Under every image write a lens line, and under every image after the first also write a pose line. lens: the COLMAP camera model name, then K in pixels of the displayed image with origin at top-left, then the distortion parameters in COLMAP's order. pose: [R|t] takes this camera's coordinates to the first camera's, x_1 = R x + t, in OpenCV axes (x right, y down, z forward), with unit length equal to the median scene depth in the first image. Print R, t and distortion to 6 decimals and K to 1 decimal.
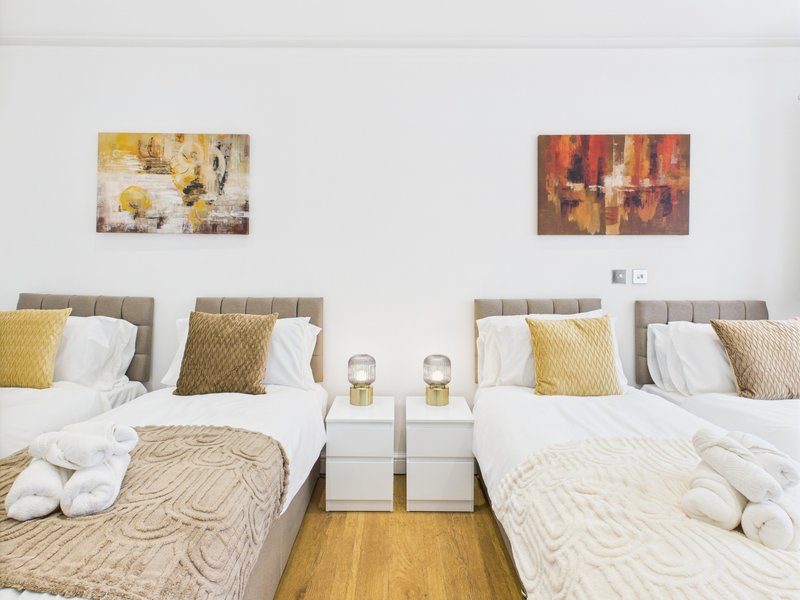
lens RADIAL K [[431.3, 0, 404.9], [0, 431.3, 281.5], [0, 0, 1]] dist [0.011159, -0.001493]
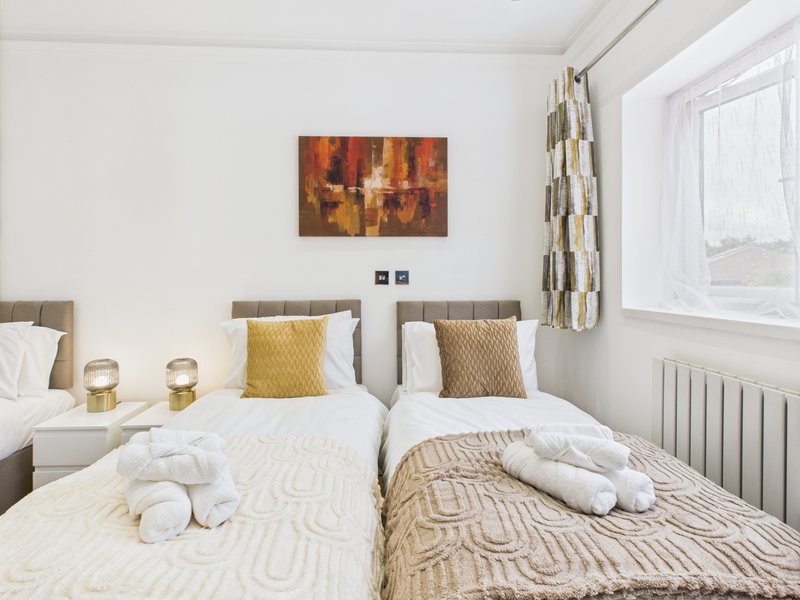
lens RADIAL K [[431.3, 0, 412.2], [0, 431.3, 282.8], [0, 0, 1]] dist [0.011159, -0.001493]
pose [[0.998896, -0.005620, 0.046647, 0.521216], [0.005686, 0.999983, -0.001270, 0.002113], [-0.046639, 0.001534, 0.998911, -0.007320]]
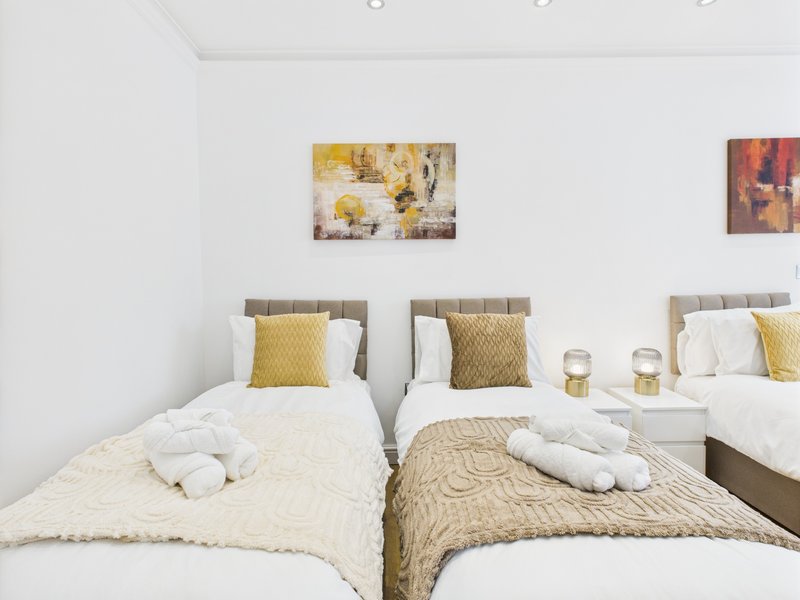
lens RADIAL K [[402.4, 0, 405.7], [0, 402.4, 297.3], [0, 0, 1]] dist [0.008103, -0.001292]
pose [[0.999618, -0.021232, 0.017700, -0.509868], [0.020553, 0.999077, 0.037715, -0.005357], [-0.018485, -0.037337, 0.999132, 0.010385]]
